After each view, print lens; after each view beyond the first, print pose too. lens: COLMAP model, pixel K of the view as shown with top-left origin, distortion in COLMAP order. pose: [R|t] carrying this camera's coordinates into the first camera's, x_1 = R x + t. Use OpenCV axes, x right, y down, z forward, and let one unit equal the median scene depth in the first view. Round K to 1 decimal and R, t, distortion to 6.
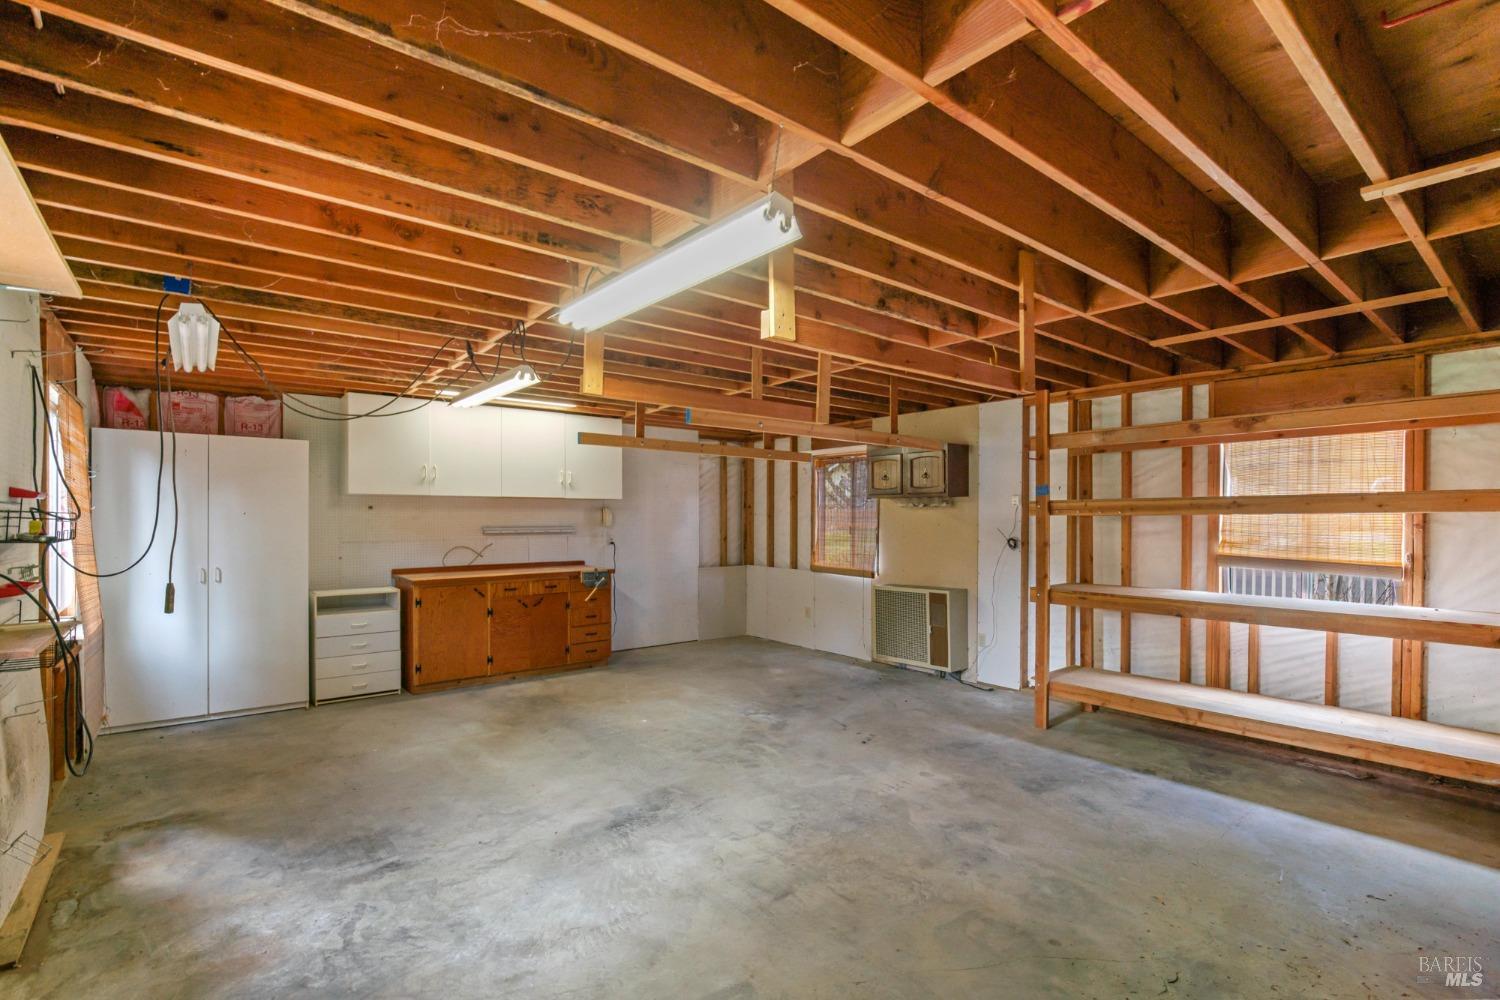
lens RADIAL K [[687.0, 0, 750.2], [0, 687.0, 512.2], [0, 0, 1]] dist [-0.000244, -0.000041]
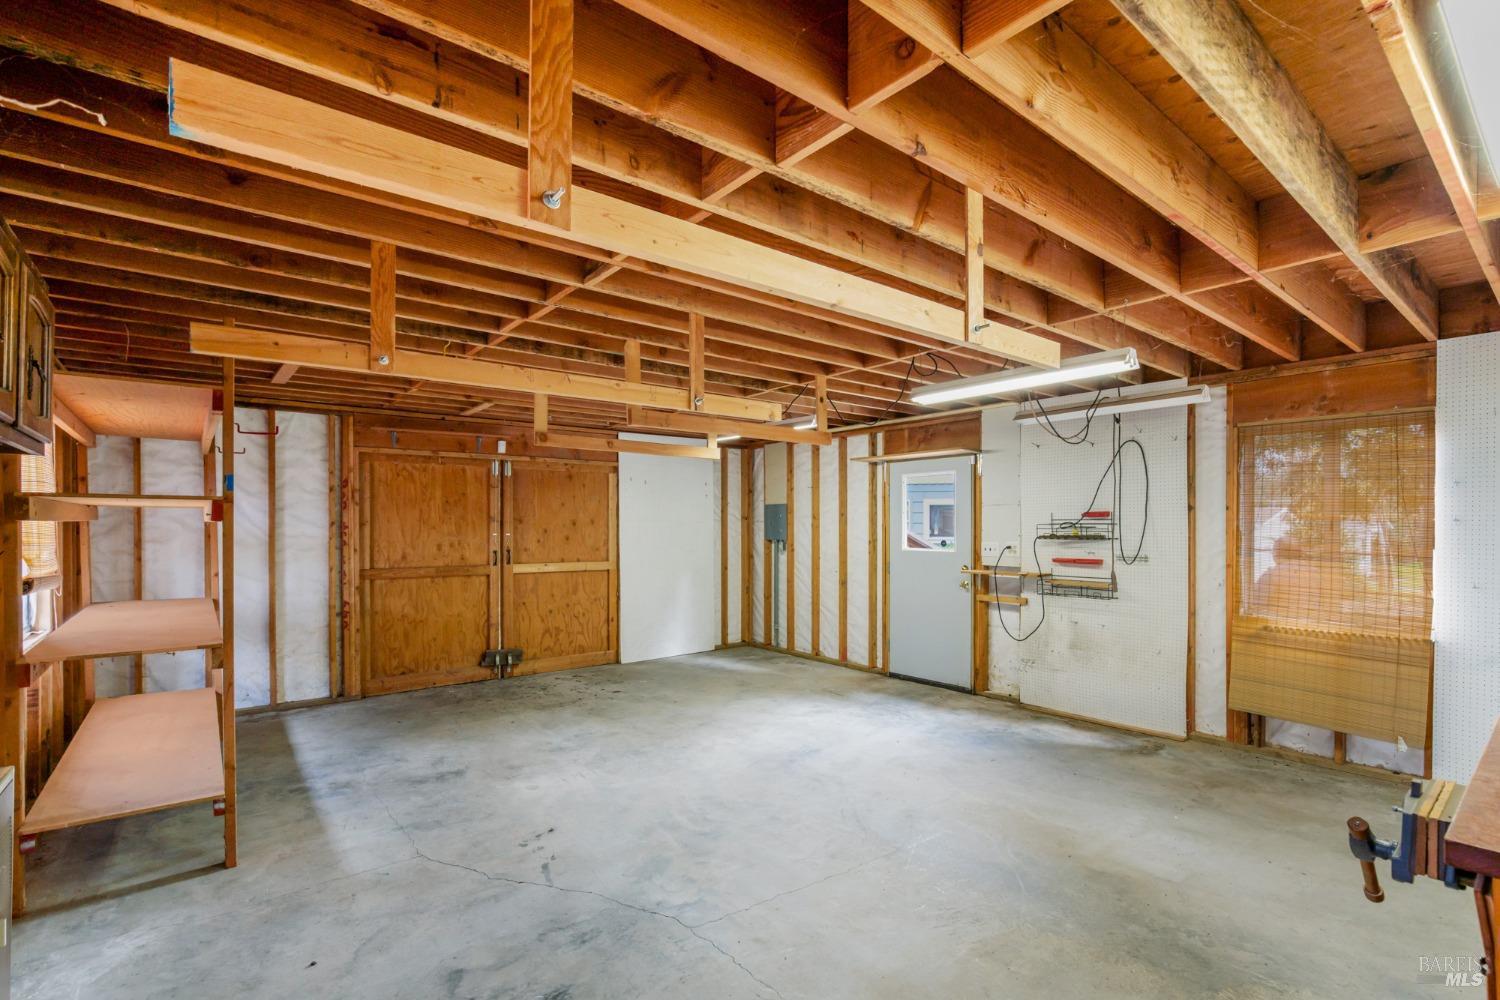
lens RADIAL K [[687.0, 0, 750.1], [0, 687.0, 533.2], [0, 0, 1]] dist [-0.000244, -0.000041]
pose [[-0.999999, 0.000712, -0.001073, -0.057264], [0.000714, 0.999999, -0.001303, 0.020889], [0.001072, -0.001304, -0.999999, 2.098602]]
